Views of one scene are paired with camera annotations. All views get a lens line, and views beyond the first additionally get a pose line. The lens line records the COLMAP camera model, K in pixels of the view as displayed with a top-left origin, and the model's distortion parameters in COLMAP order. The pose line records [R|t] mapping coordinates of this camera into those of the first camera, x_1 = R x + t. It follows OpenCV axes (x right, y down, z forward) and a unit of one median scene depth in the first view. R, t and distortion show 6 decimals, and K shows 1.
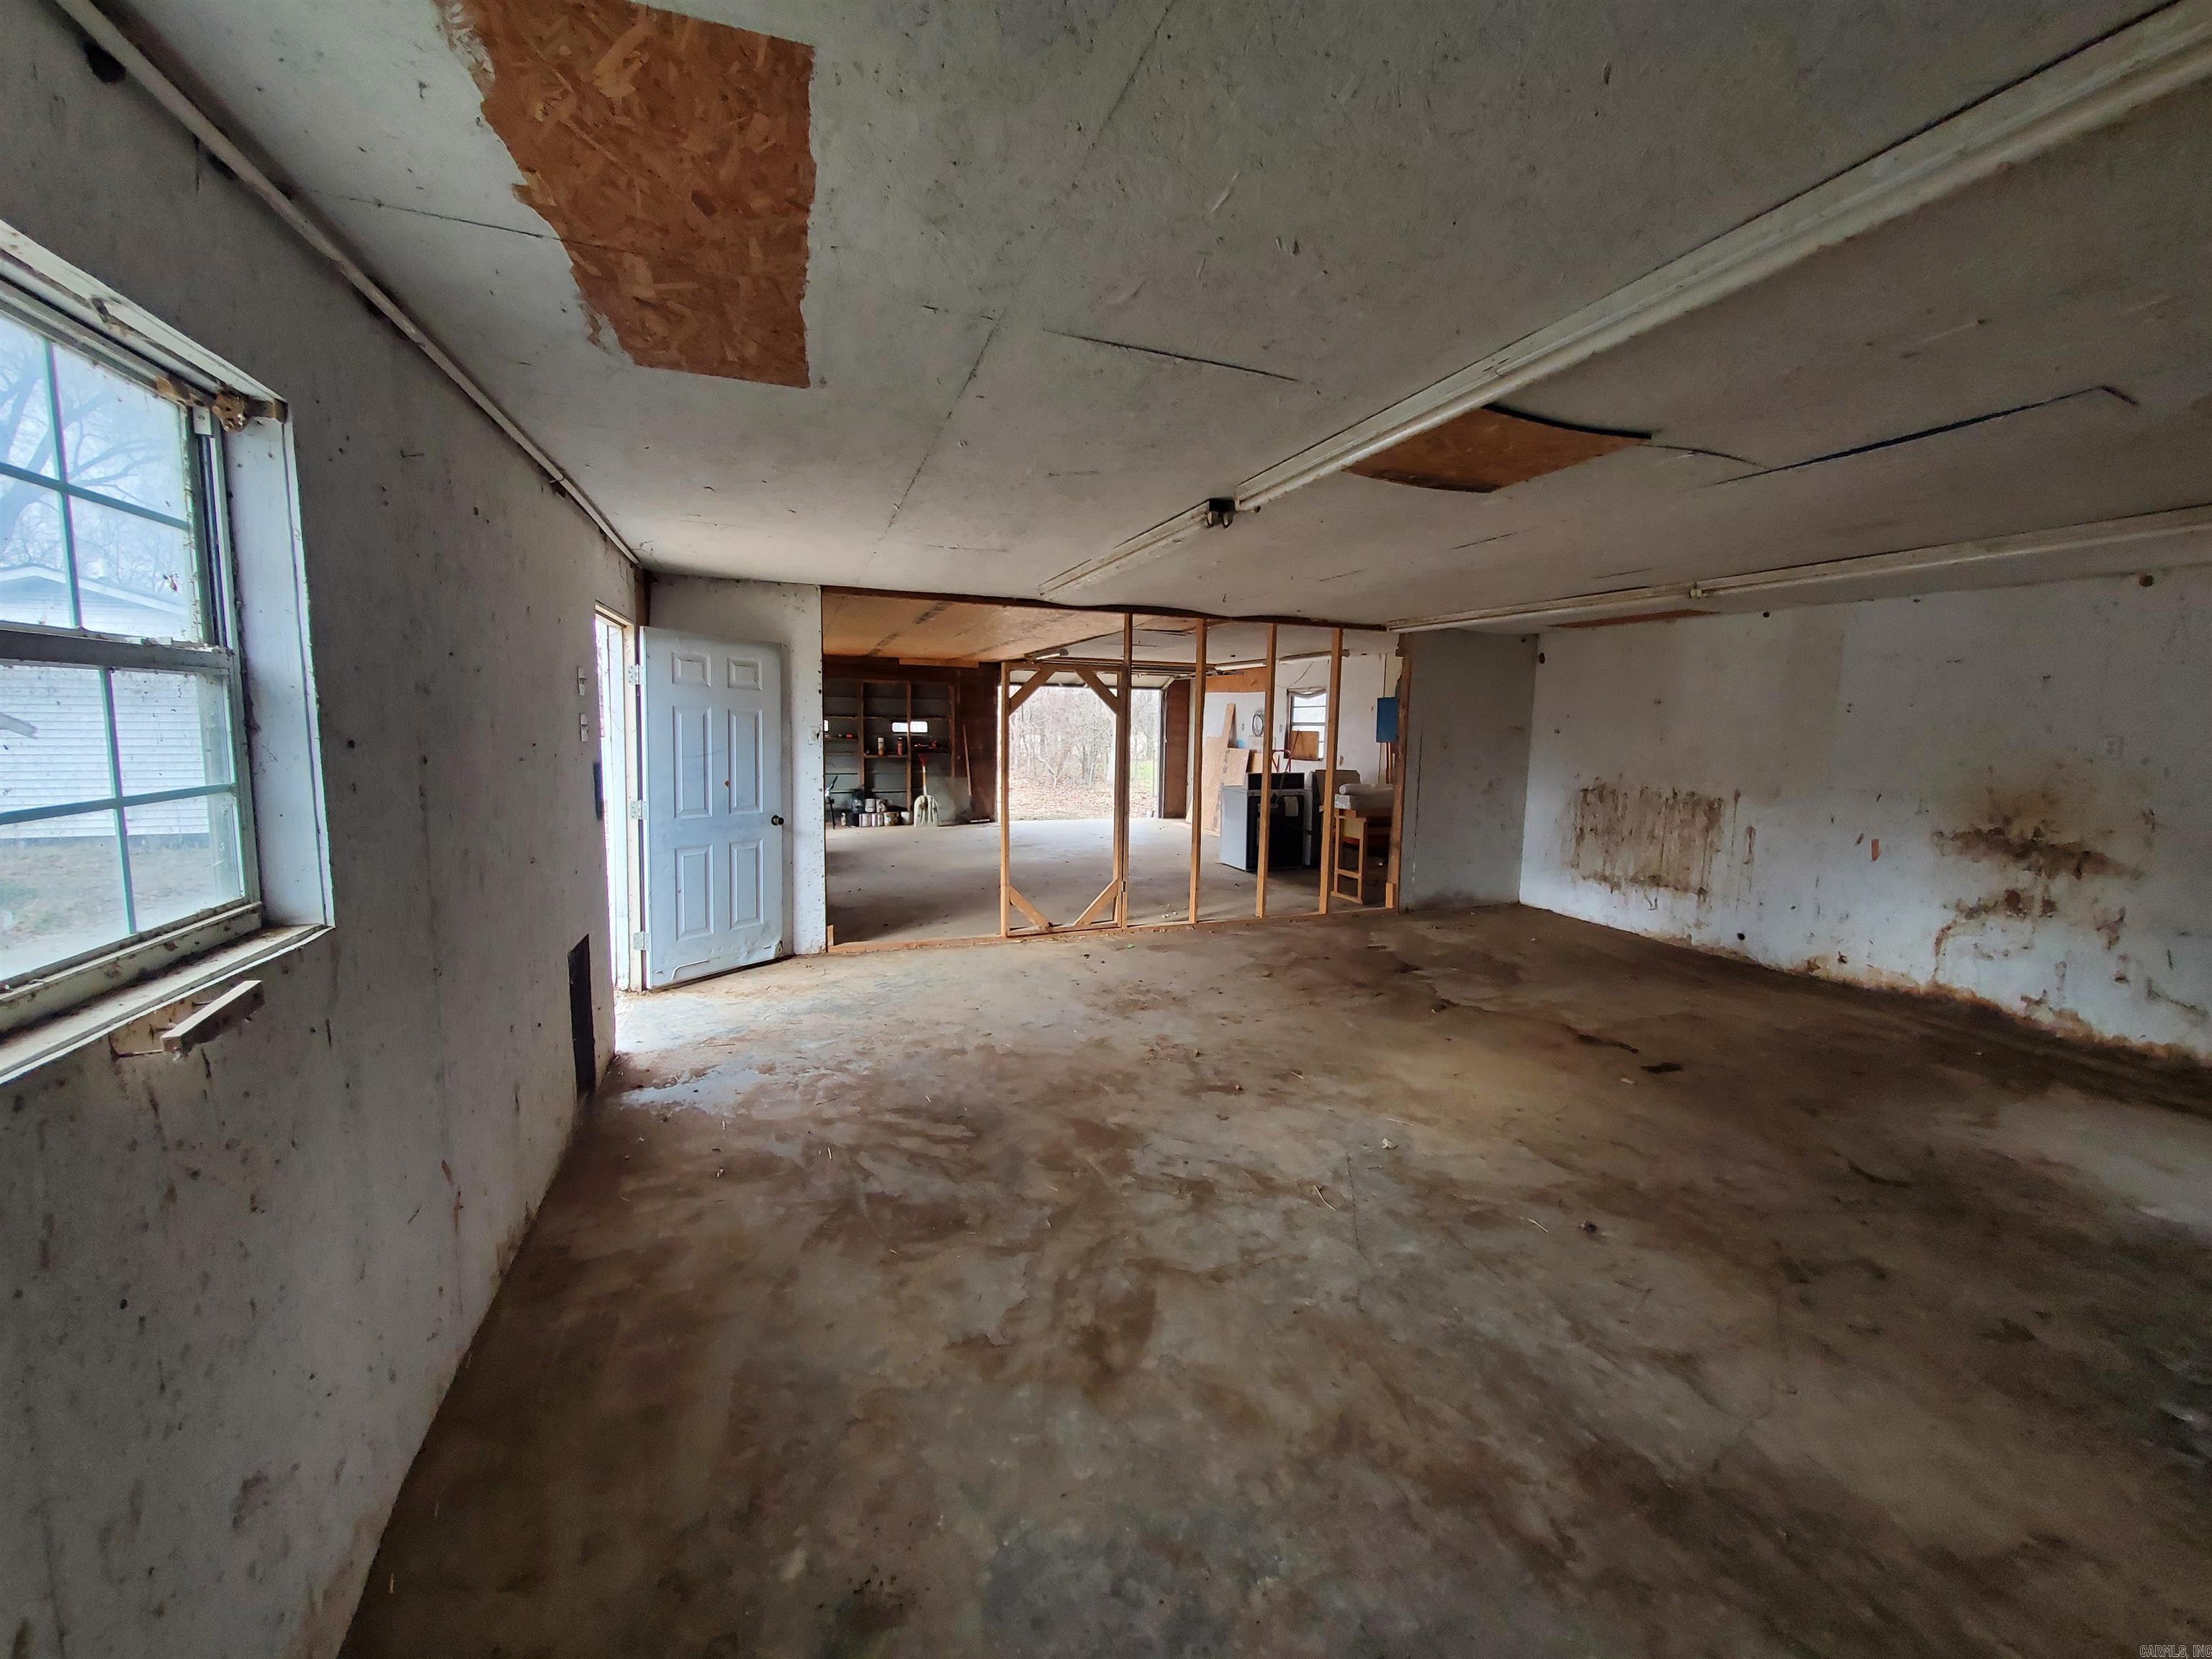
lens RADIAL K [[885.7, 0, 1108.8], [0, 885.7, 824.4], [0, 0, 1]] dist [-0.003325, -0.000644]
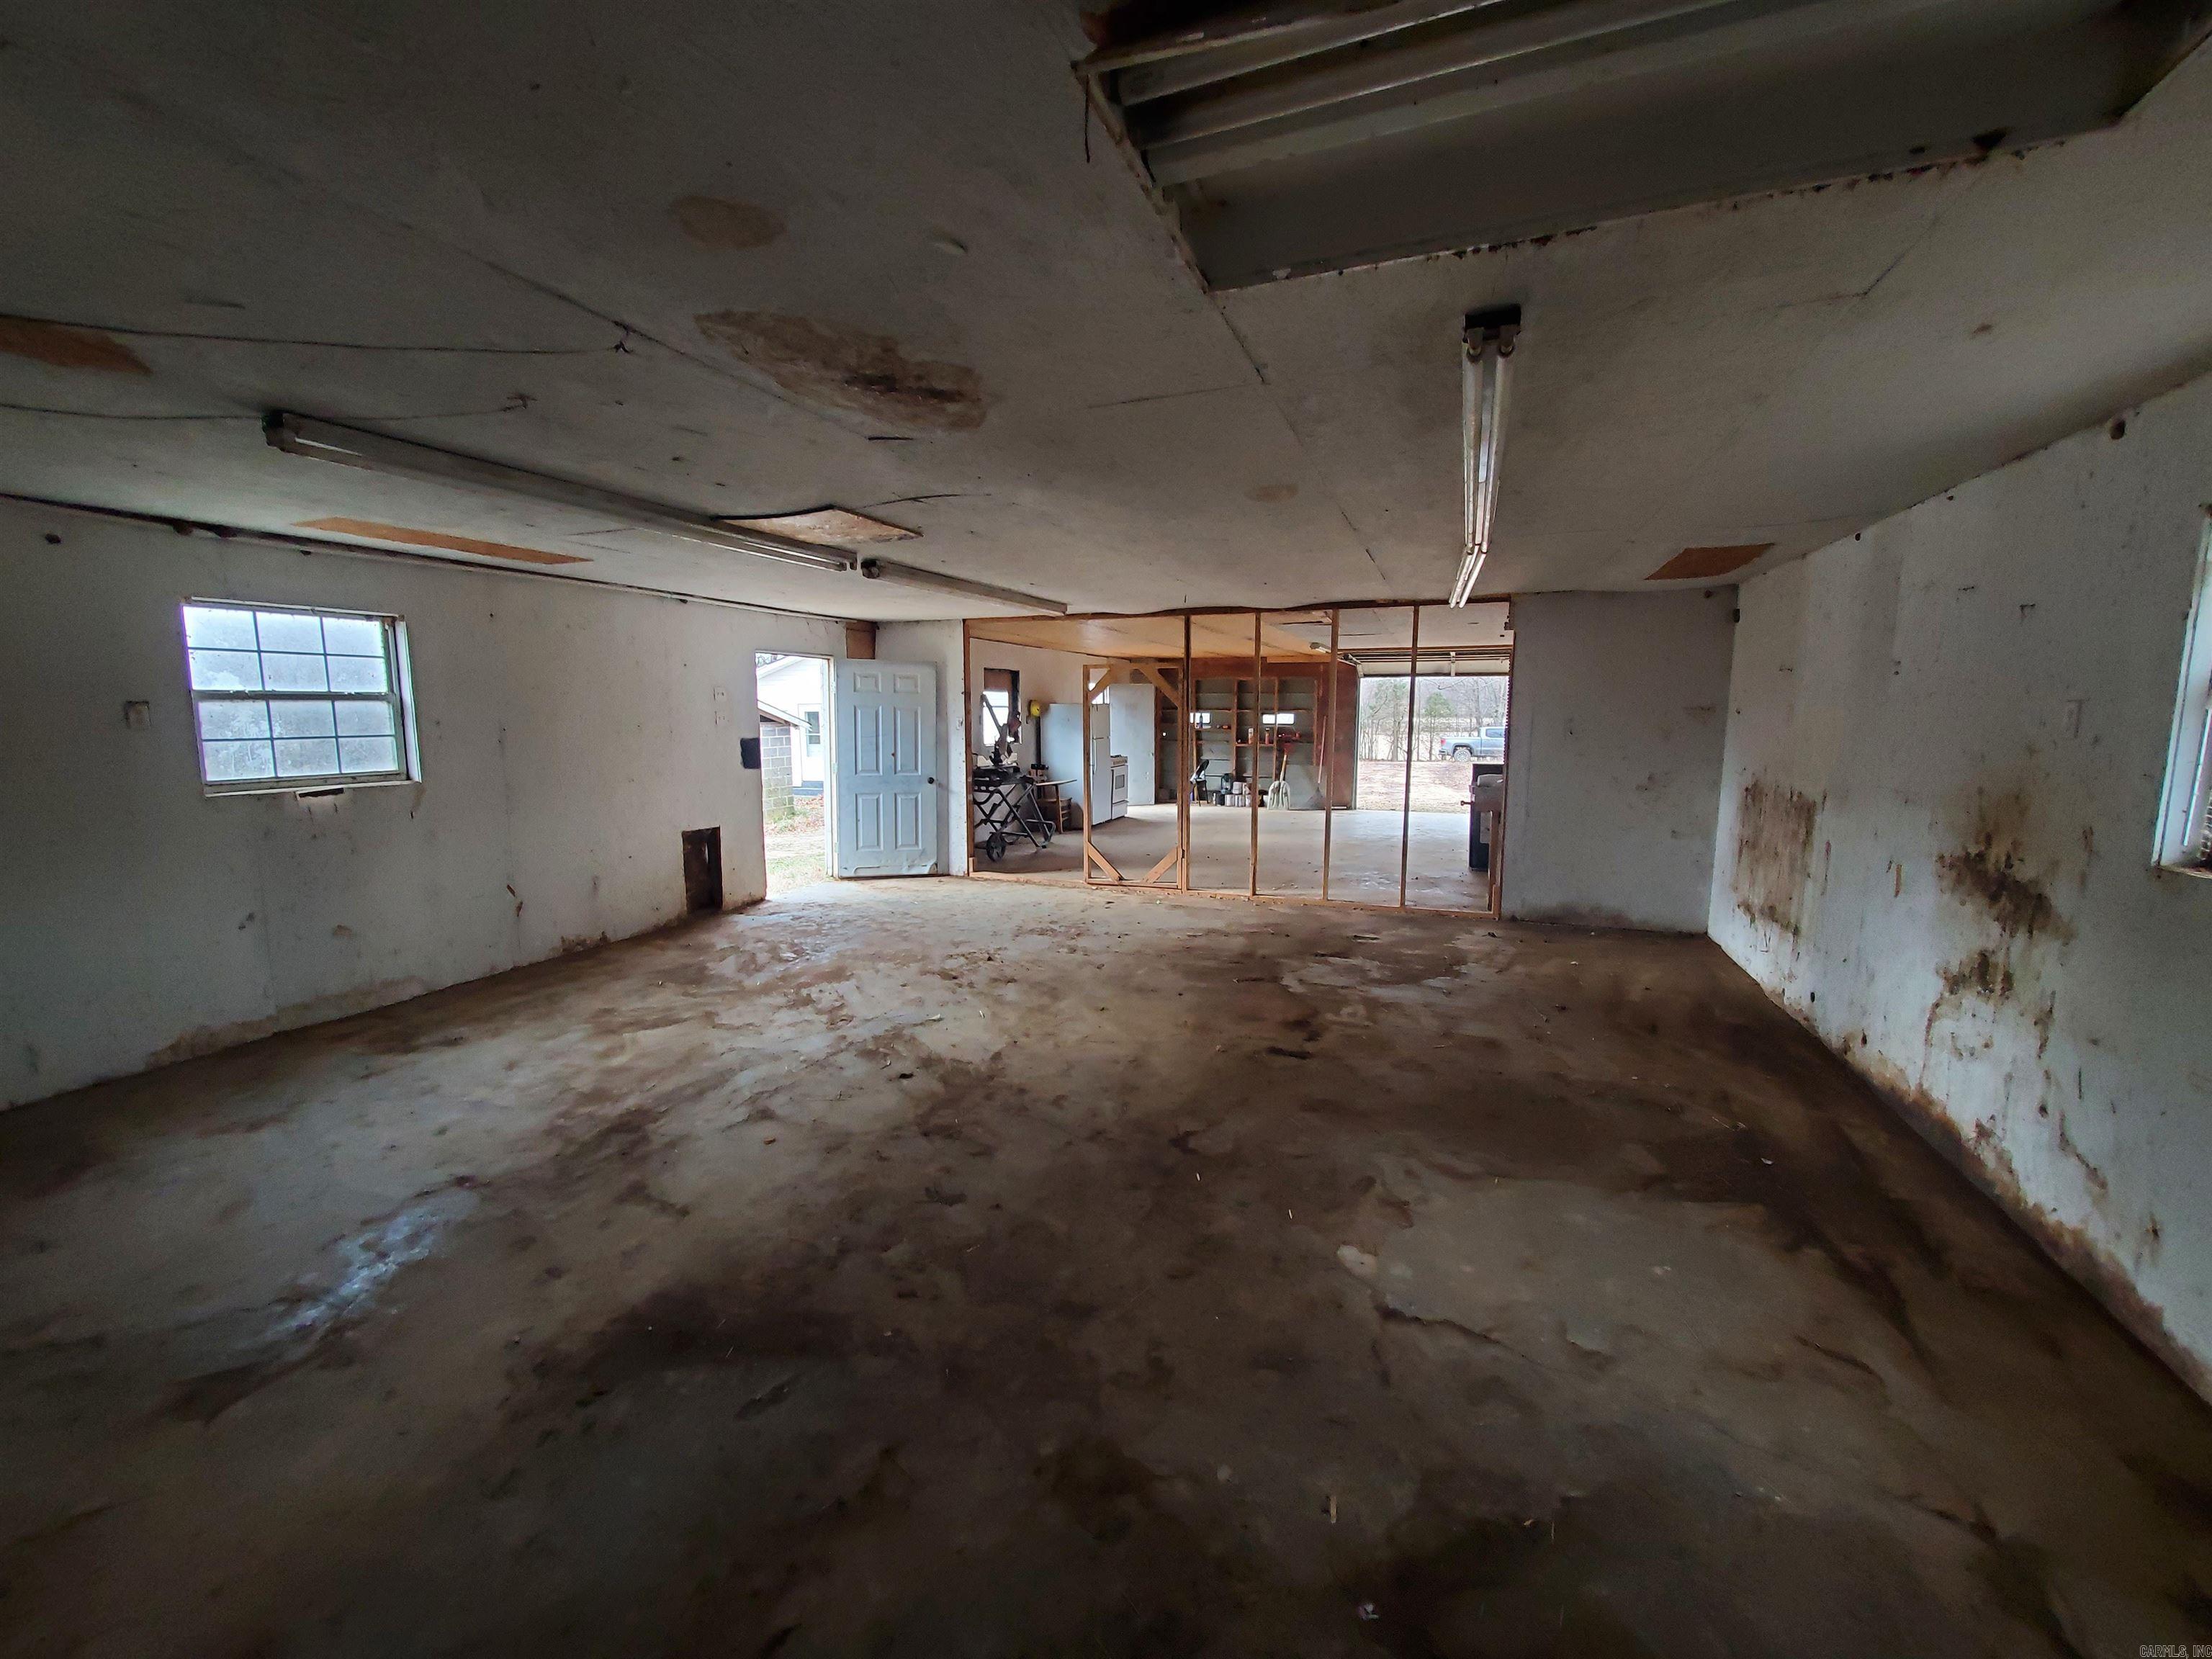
lens RADIAL K [[885.7, 0, 1101.6], [0, 885.7, 827.2], [0, 0, 1]] dist [-0.003325, -0.000644]
pose [[0.732785, 0.069625, -0.676889, 1.167190], [-0.064375, 0.997383, 0.032900, 0.007441], [0.677408, 0.019466, 0.735350, 0.138588]]
